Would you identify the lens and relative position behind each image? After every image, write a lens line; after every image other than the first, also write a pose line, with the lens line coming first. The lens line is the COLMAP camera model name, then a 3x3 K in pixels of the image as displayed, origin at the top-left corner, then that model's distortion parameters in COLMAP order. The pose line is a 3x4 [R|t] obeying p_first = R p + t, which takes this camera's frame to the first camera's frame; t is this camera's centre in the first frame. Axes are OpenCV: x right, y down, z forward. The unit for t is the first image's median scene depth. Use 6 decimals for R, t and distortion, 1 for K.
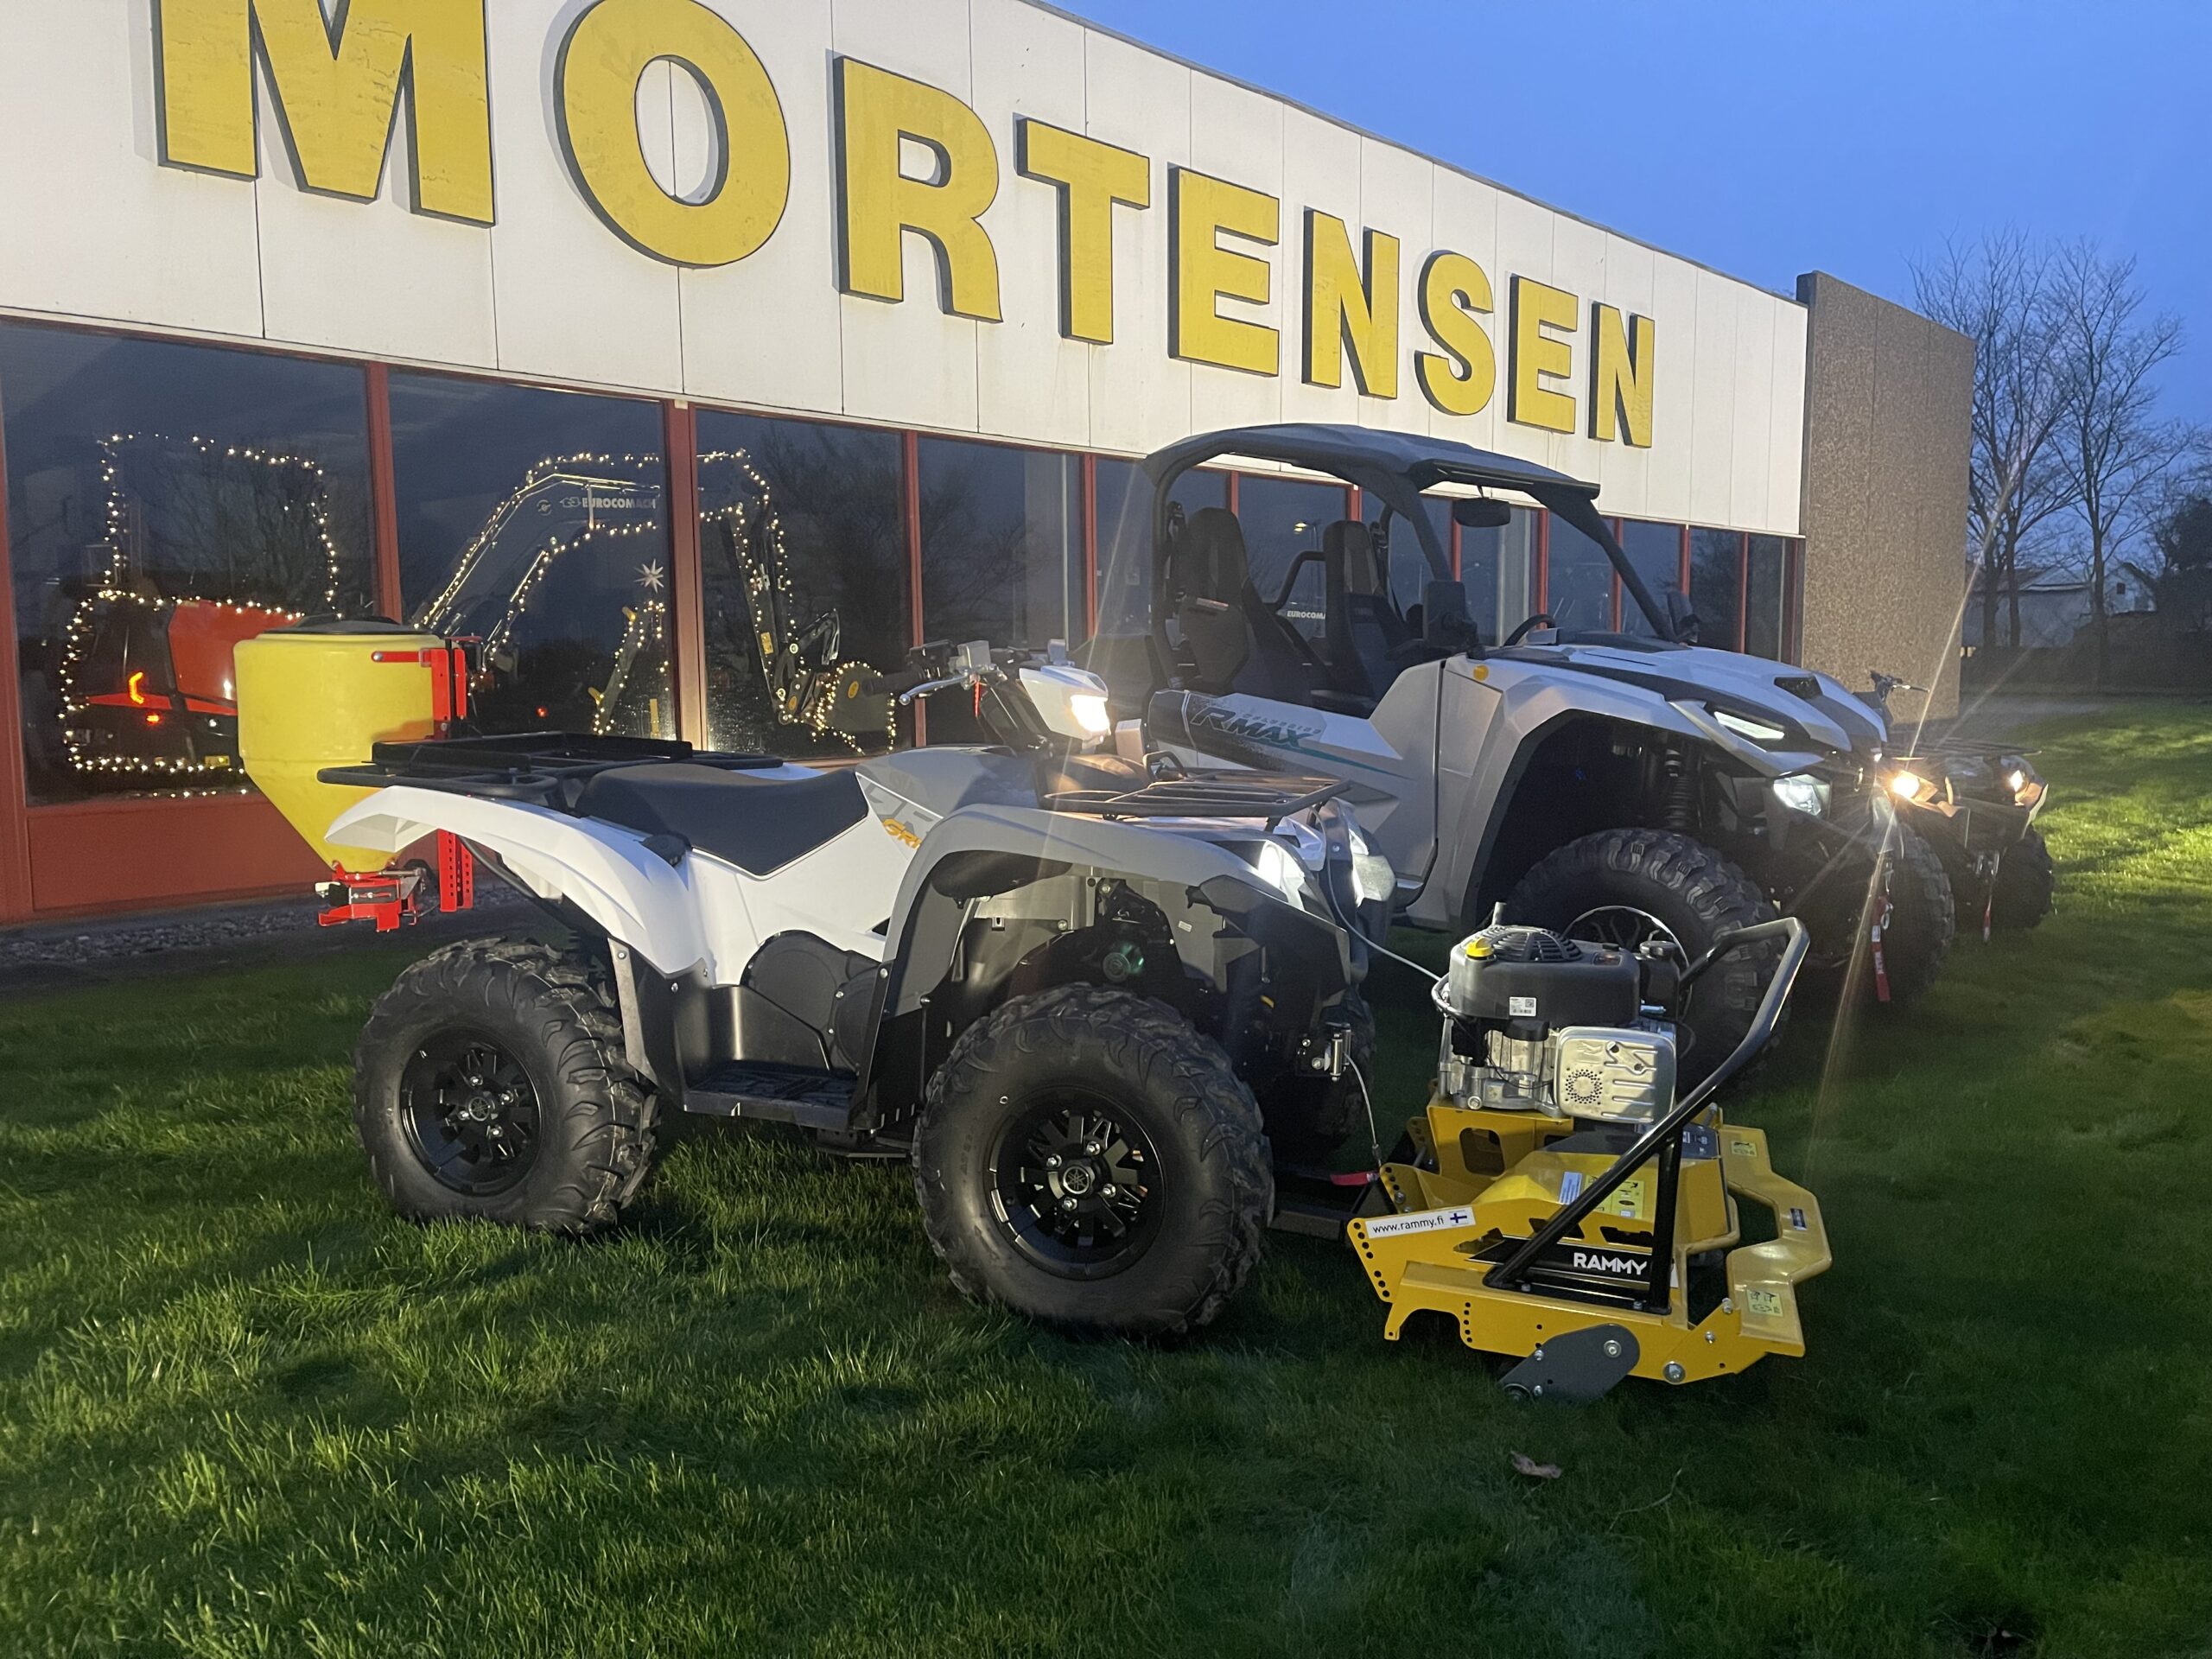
lens RADIAL K [[1677.4, 0, 1096.8], [0, 1677.4, 823.6], [0, 0, 1]] dist [0.059537, -0.068339]
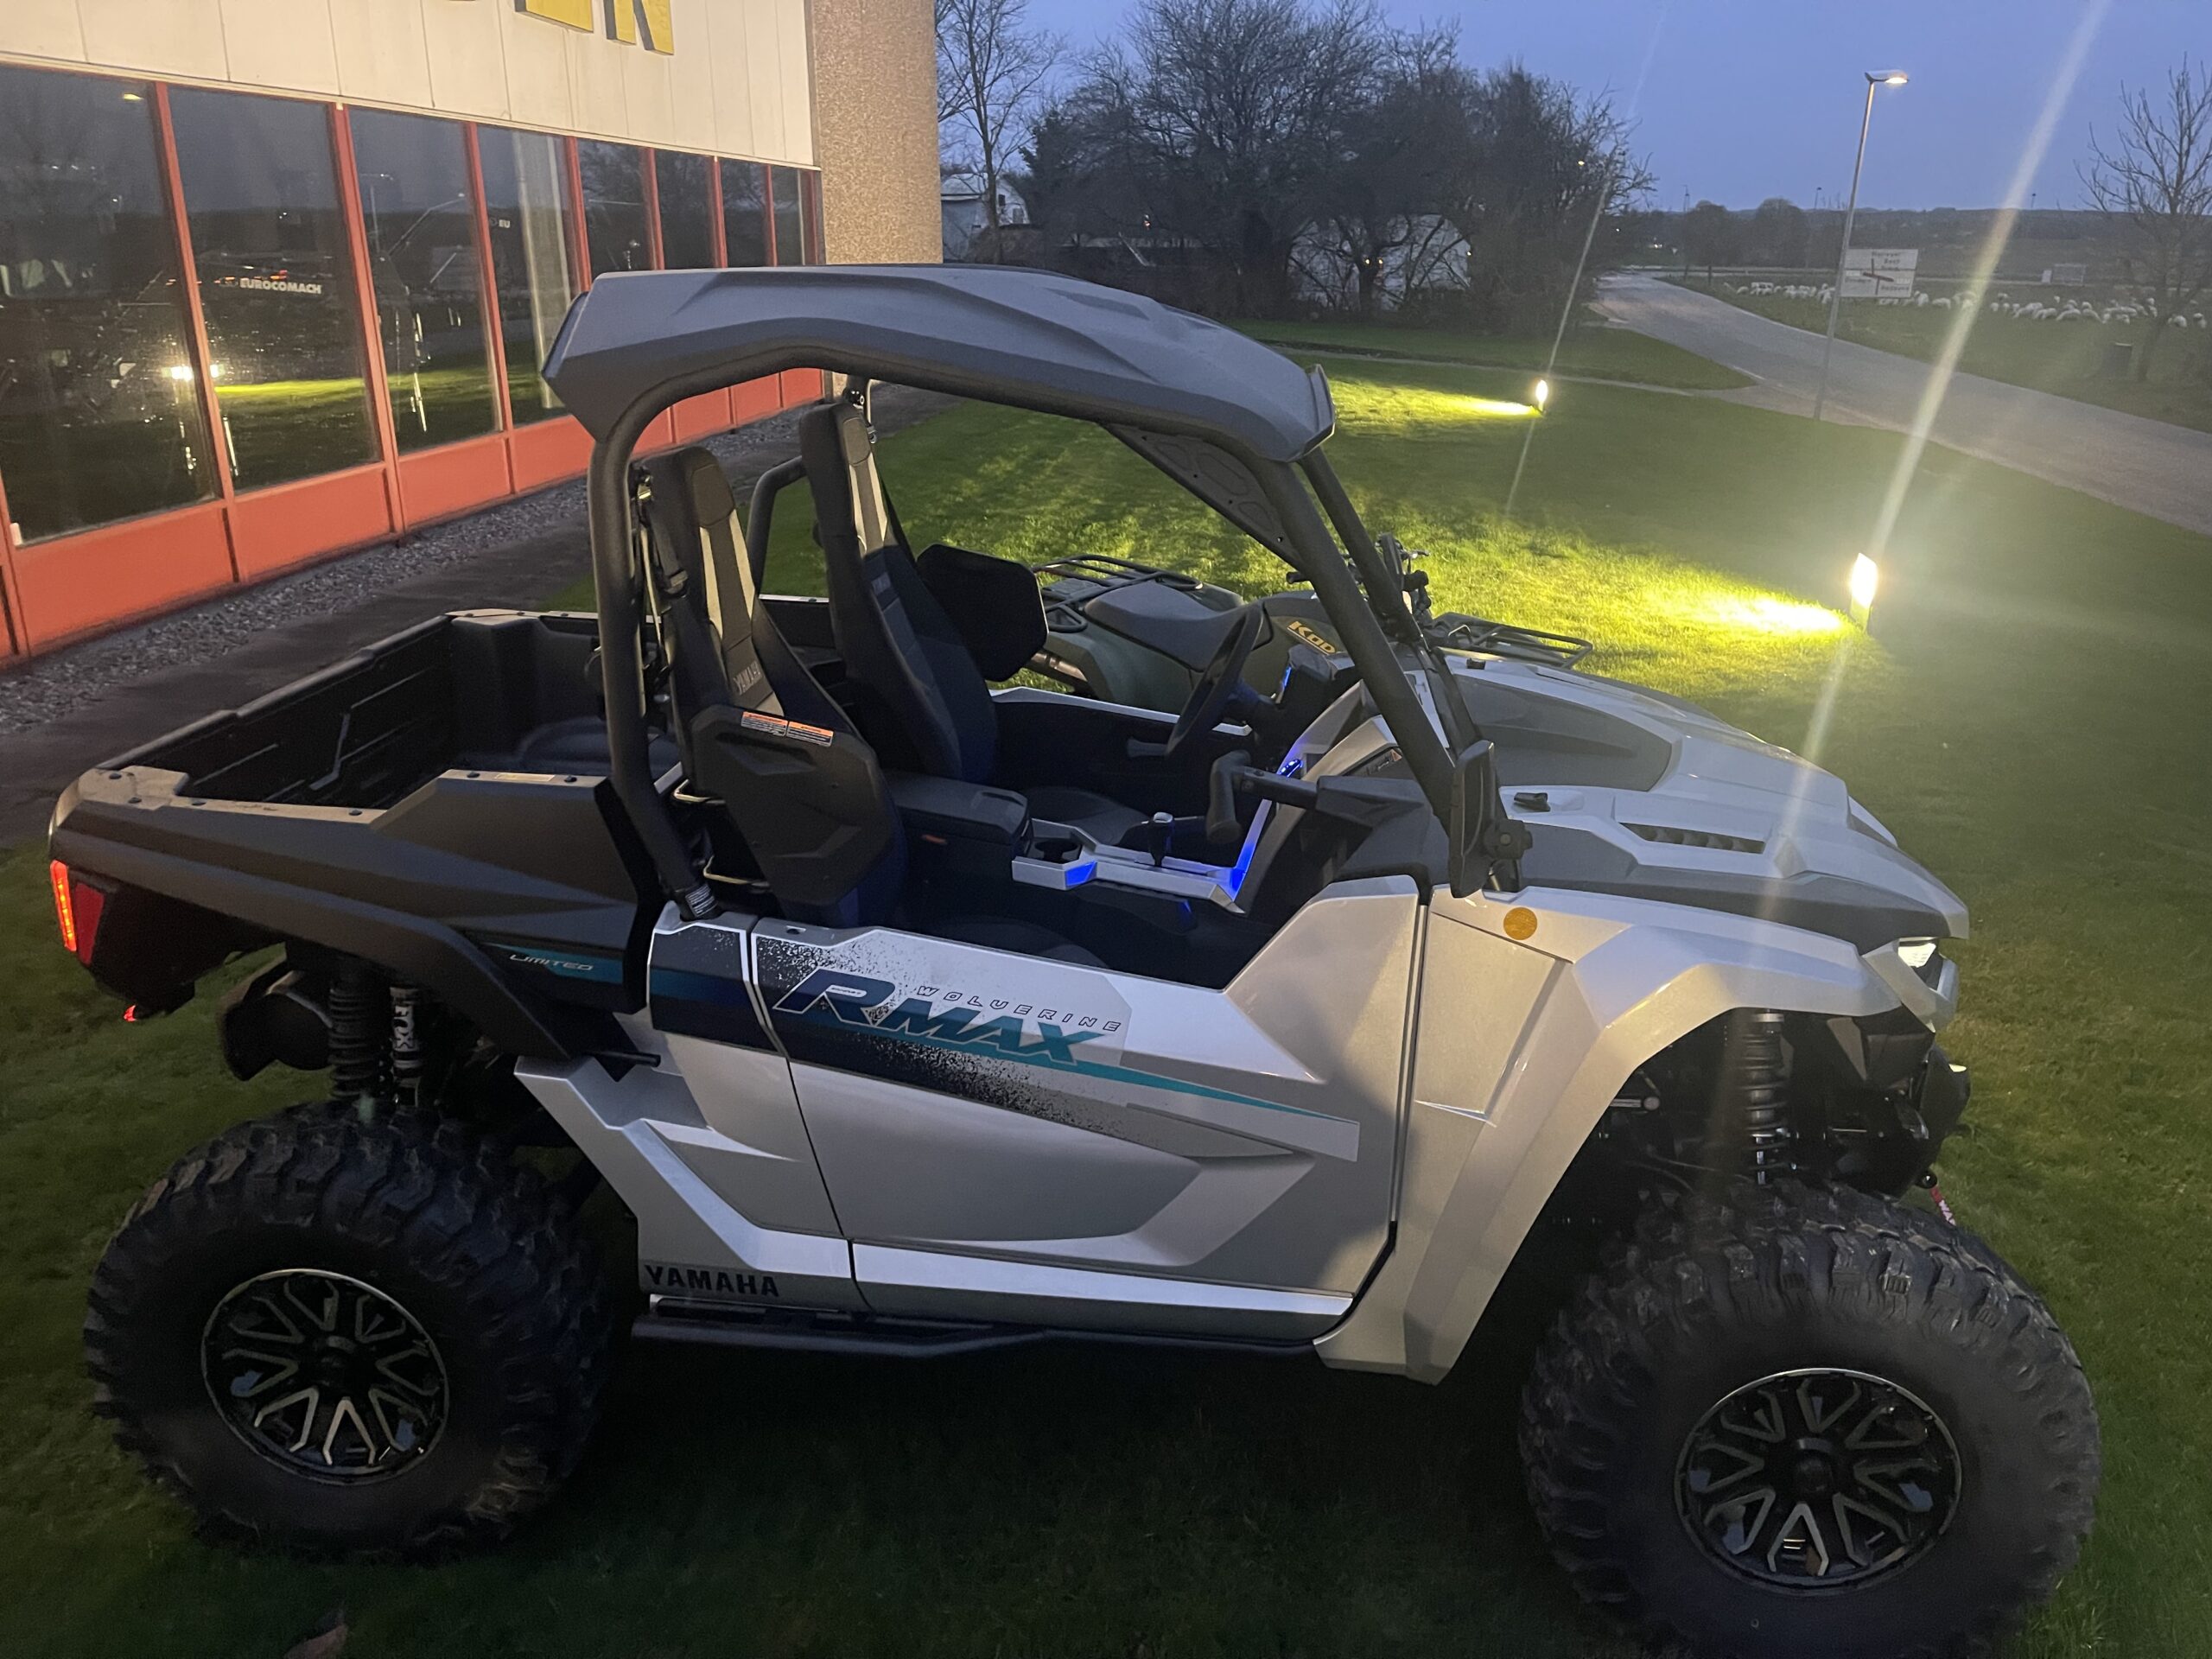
lens RADIAL K [[1677.4, 0, 1113.7], [0, 1677.4, 826.9], [0, 0, 1]] dist [0.059537, -0.068339]
pose [[0.804240, -0.186344, 0.564335, -0.055060], [0.048363, 0.966944, 0.250362, -0.104551], [-0.592333, -0.174058, 0.786667, 0.304804]]
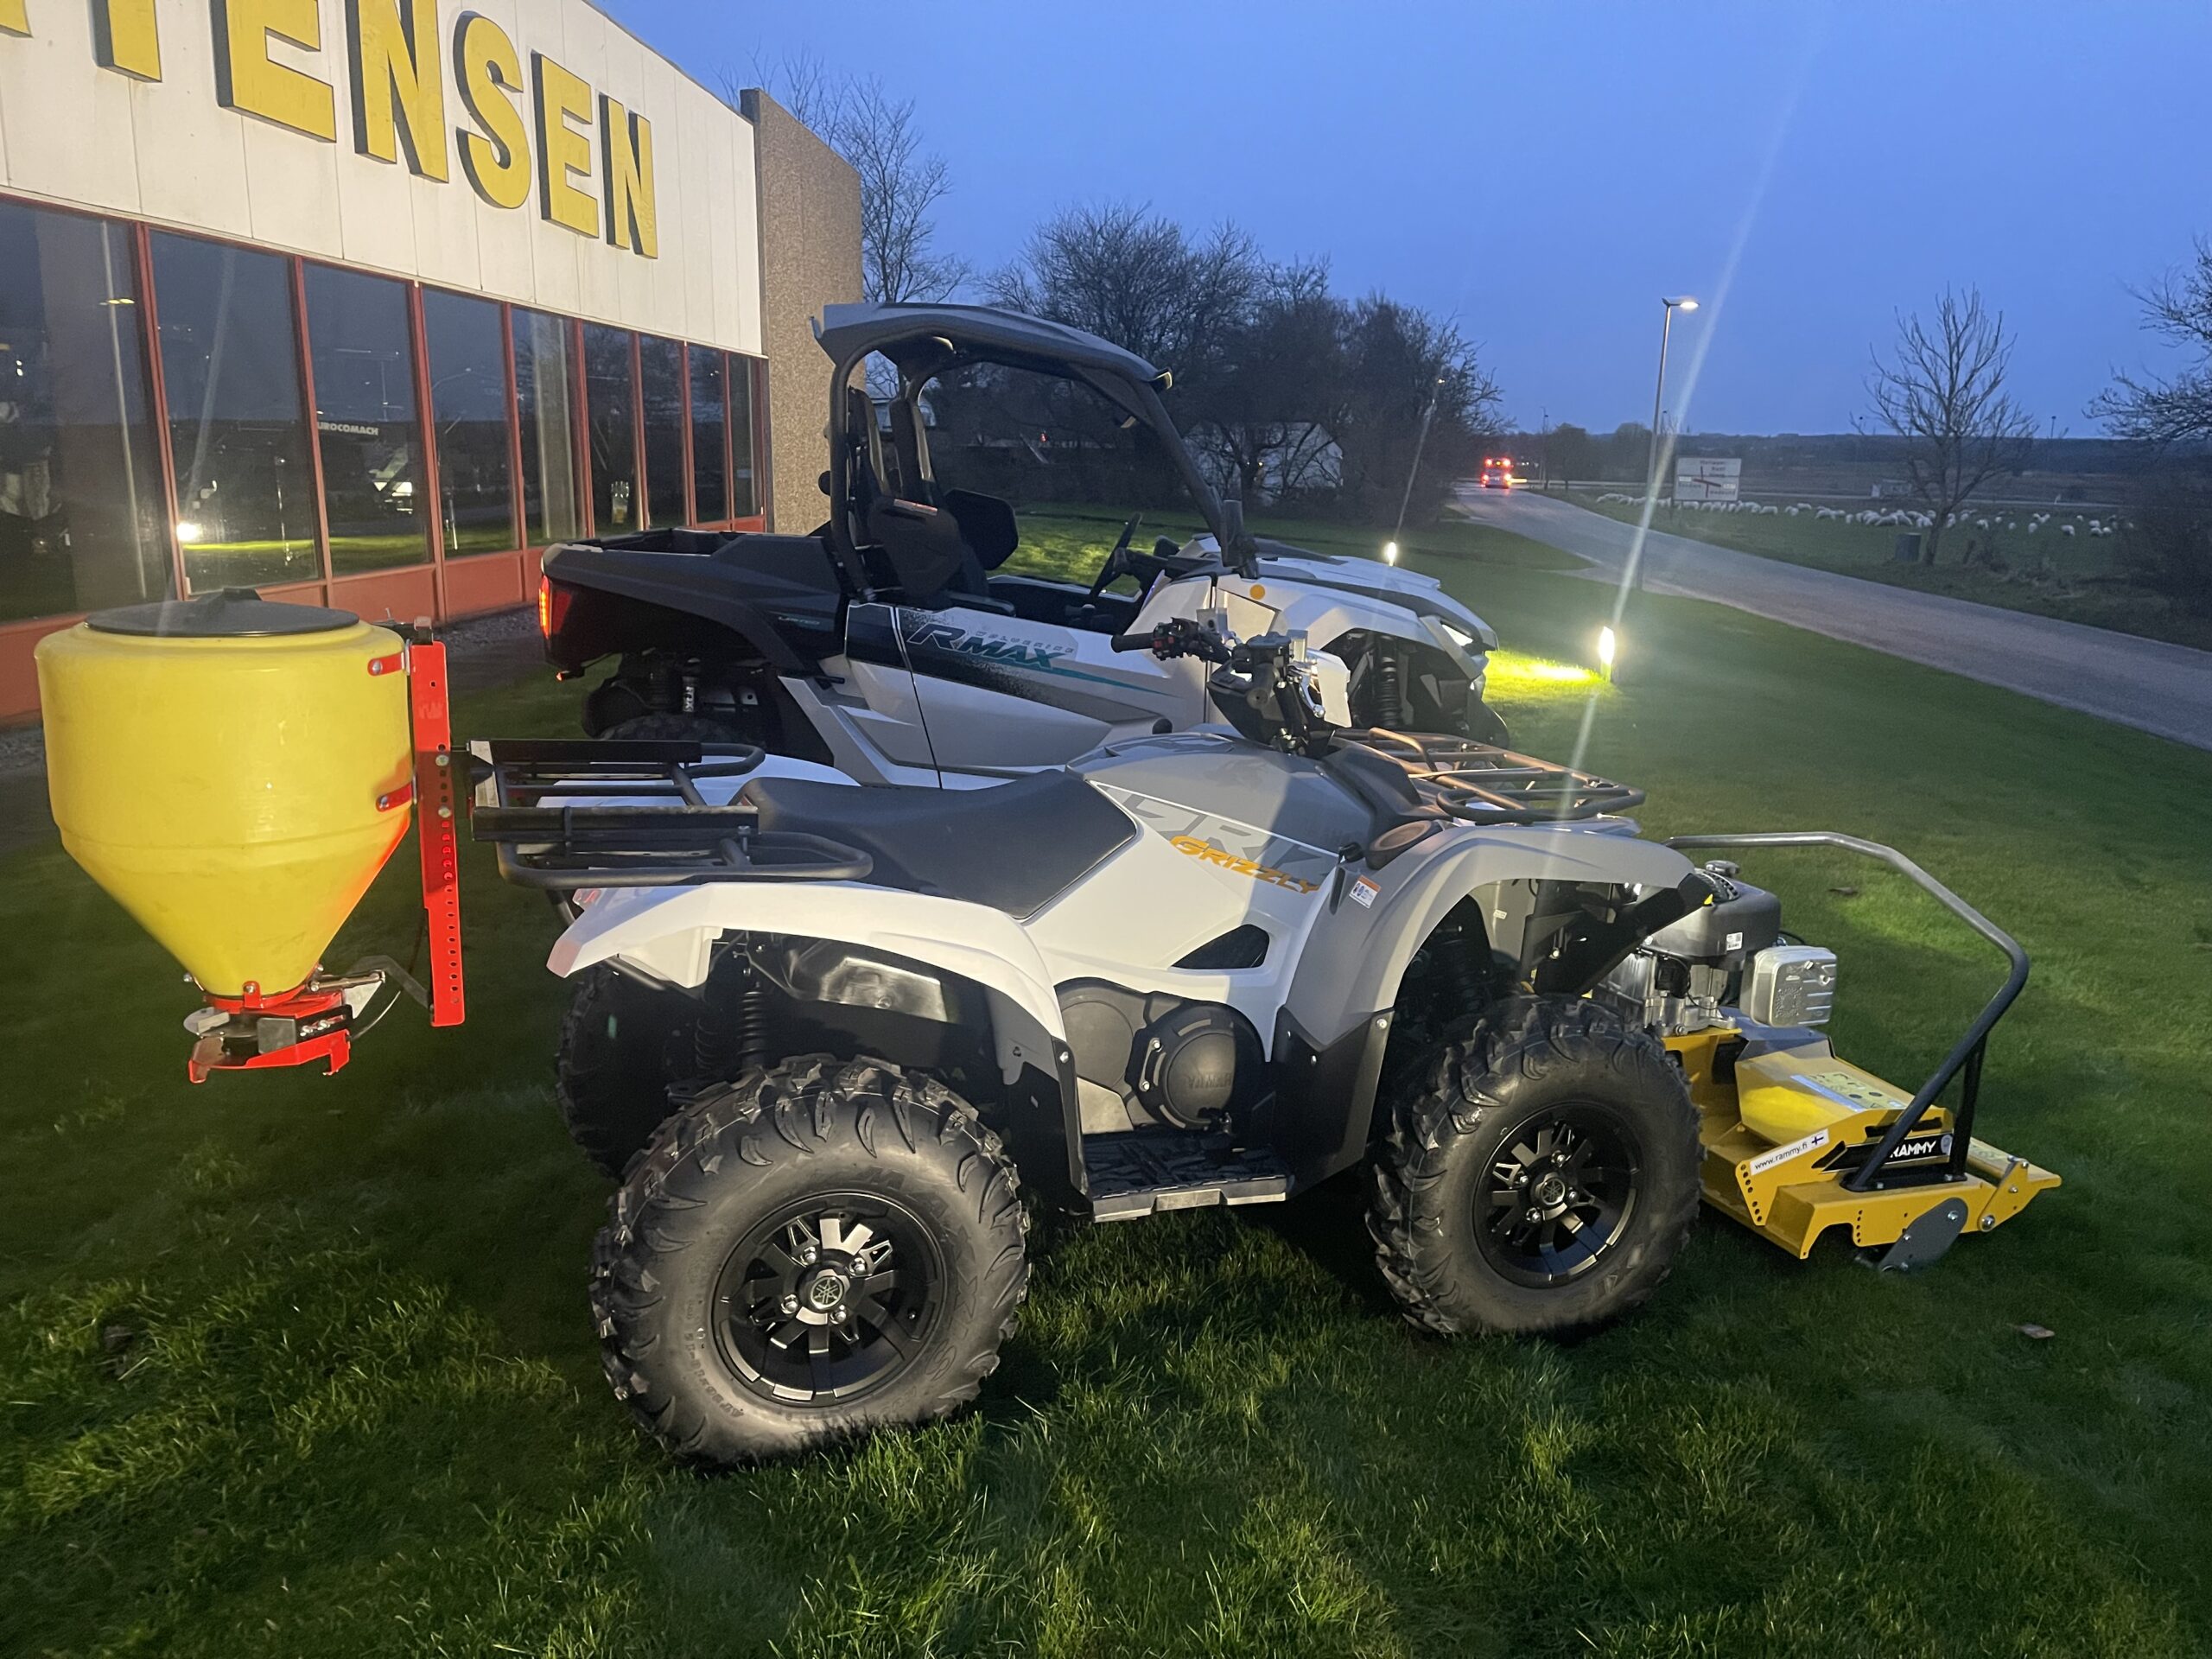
lens RADIAL K [[1677.4, 0, 1114.3], [0, 1677.4, 826.8], [0, 0, 1]] dist [0.059537, -0.068339]
pose [[0.766829, -0.121587, 0.630230, -0.220067], [0.043047, 0.989425, 0.138509, -0.040883], [-0.640407, -0.079083, 0.763954, 0.112821]]
